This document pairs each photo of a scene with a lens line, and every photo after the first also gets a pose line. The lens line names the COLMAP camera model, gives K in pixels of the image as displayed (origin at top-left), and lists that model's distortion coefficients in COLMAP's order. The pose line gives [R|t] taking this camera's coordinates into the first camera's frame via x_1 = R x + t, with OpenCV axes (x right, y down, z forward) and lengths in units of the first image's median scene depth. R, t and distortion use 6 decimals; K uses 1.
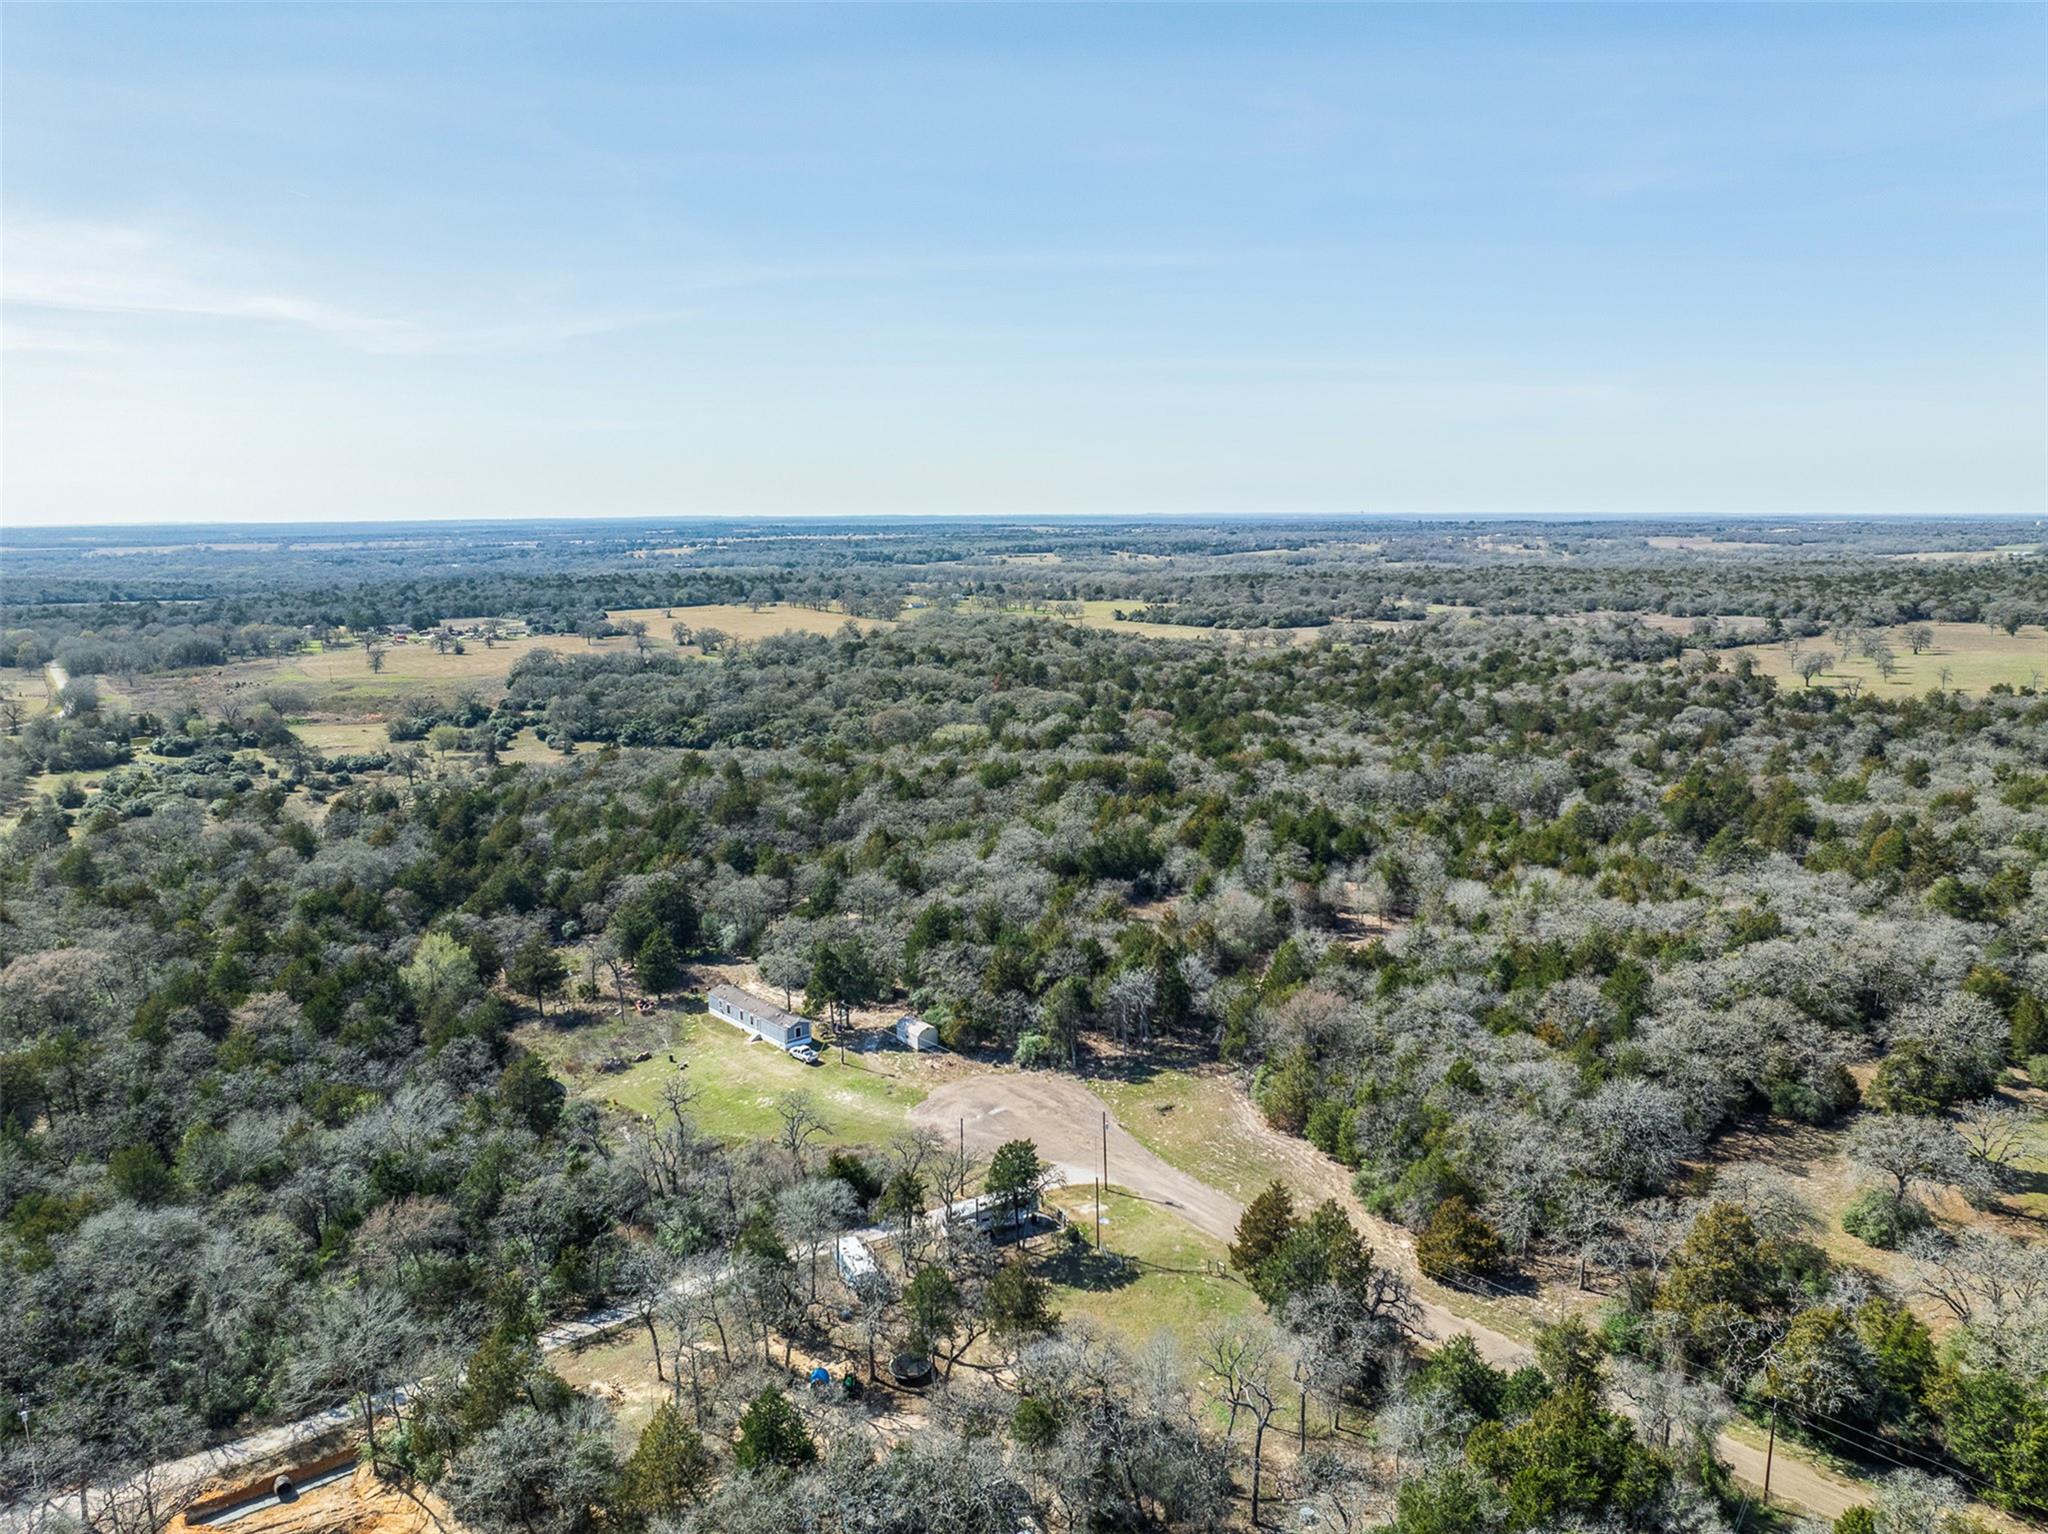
lens RADIAL K [[1402.5, 0, 1012.1], [0, 1402.5, 776.3], [0, 0, 1]] dist [-0.040904, -0.002758]
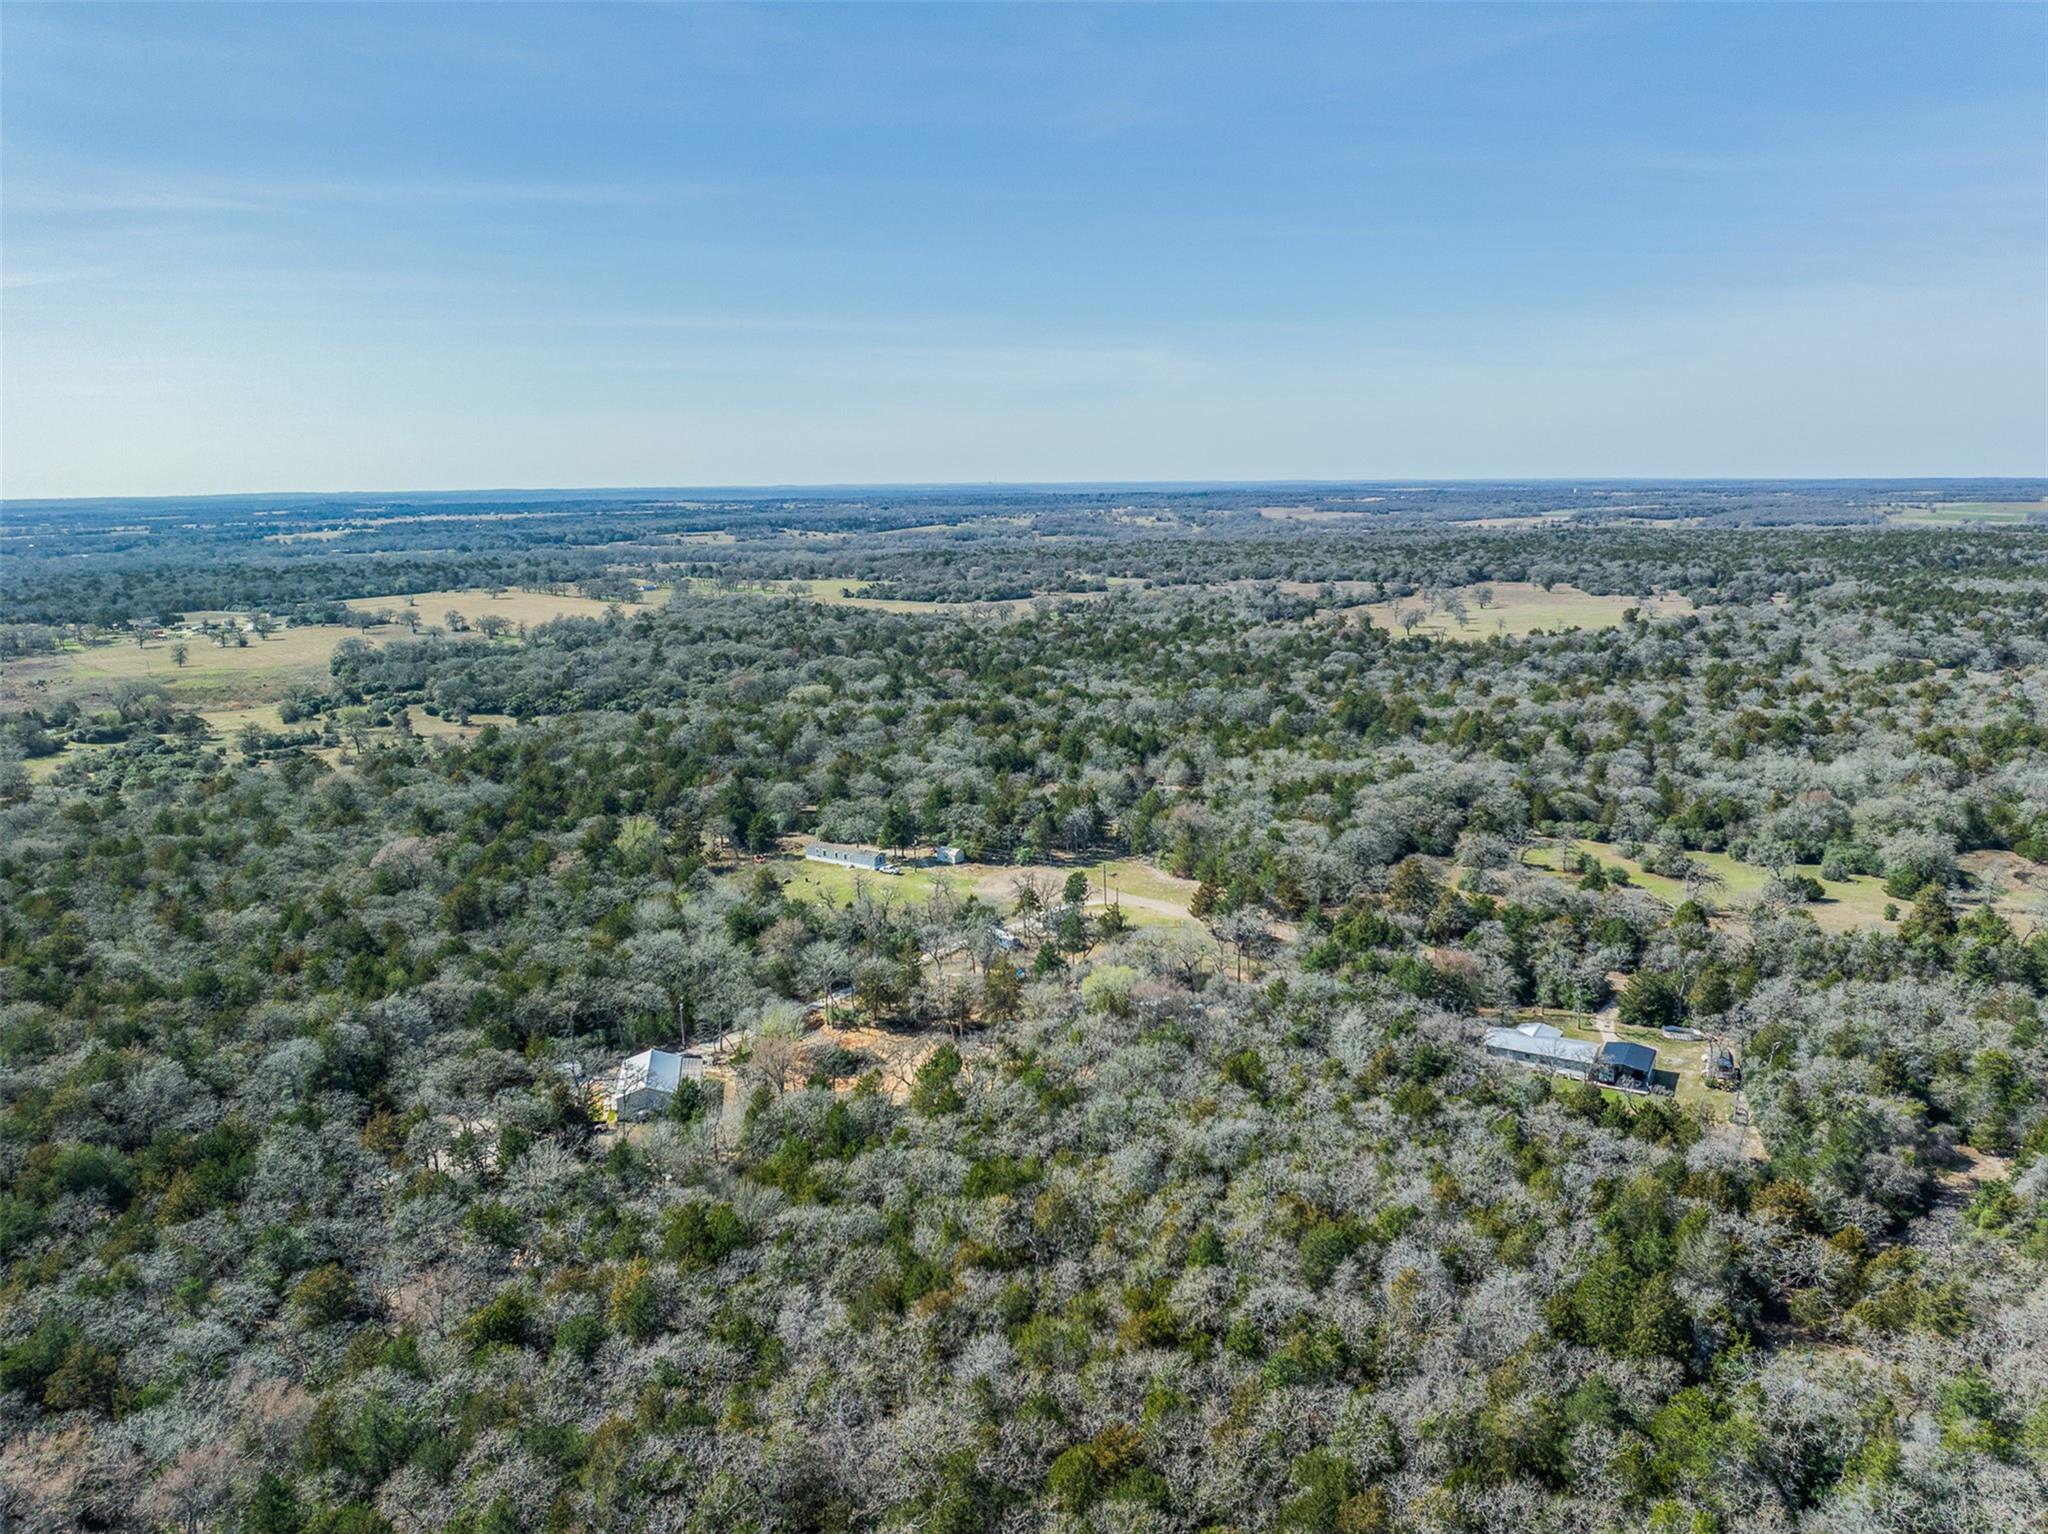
lens RADIAL K [[1402.5, 0, 1032.5], [0, 1402.5, 755.5], [0, 0, 1]] dist [-0.040904, -0.002758]
pose [[0.964213, -0.052665, 0.259844, -0.158466], [0.051482, 0.998609, 0.011360, 0.020319], [-0.260081, 0.002424, 0.965584, -0.250291]]
